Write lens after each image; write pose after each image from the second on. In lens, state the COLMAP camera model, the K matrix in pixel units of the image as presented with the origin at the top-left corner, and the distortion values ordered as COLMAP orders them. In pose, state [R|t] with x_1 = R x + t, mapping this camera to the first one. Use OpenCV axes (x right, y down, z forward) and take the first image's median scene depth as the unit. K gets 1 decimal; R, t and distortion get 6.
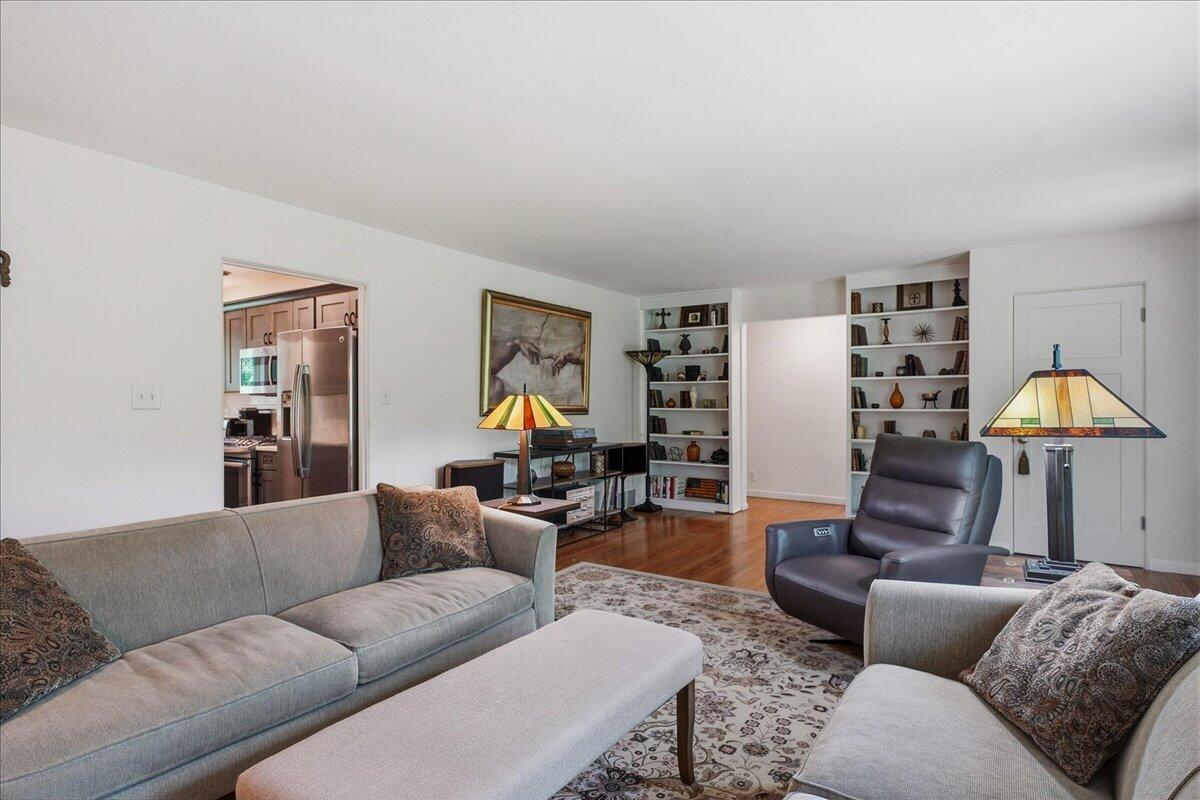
lens RADIAL K [[639.5, 0, 598.7], [0, 639.5, 401.5], [0, 0, 1]] dist [0.012451, -0.000069]
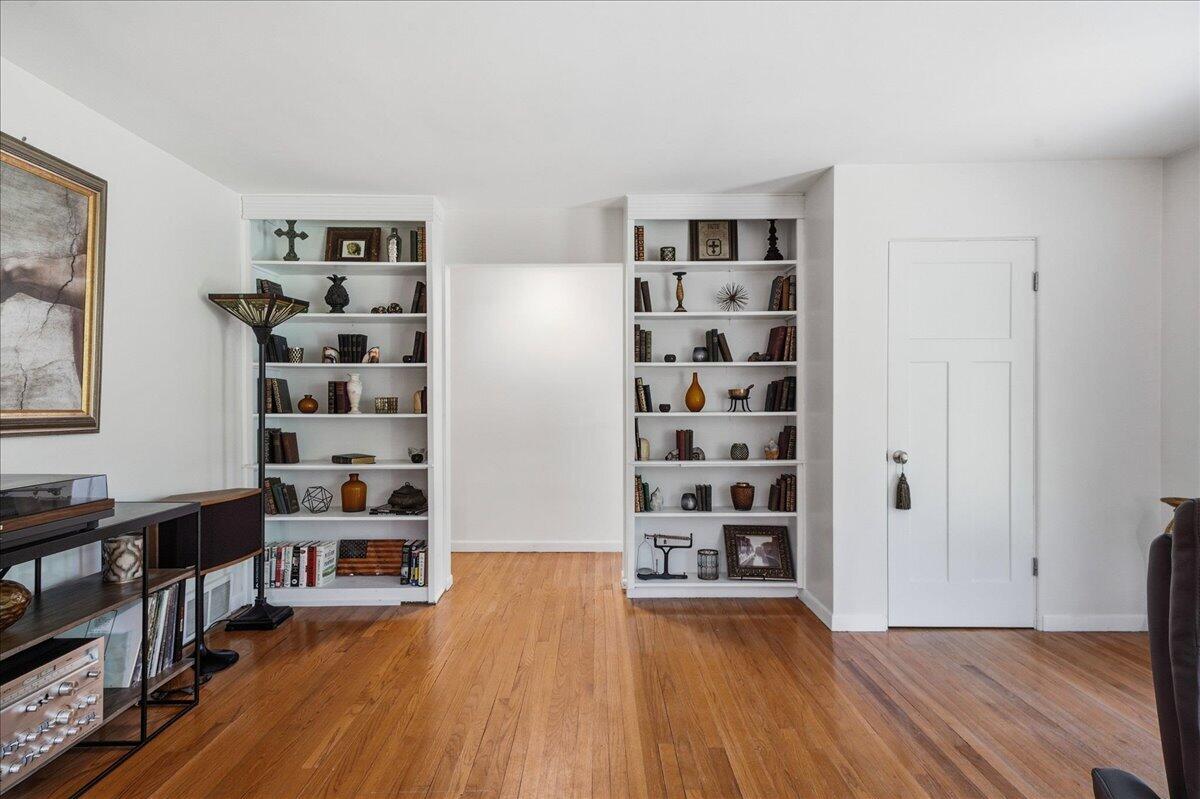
lens RADIAL K [[639.5, 0, 595.2], [0, 639.5, 406.2], [0, 0, 1]] dist [0.012451, -0.000069]
pose [[0.834117, -0.002982, 0.551580, 0.020652], [0.000783, 0.999991, 0.004222, 0.002286], [-0.551588, -0.003090, 0.834111, 0.476984]]
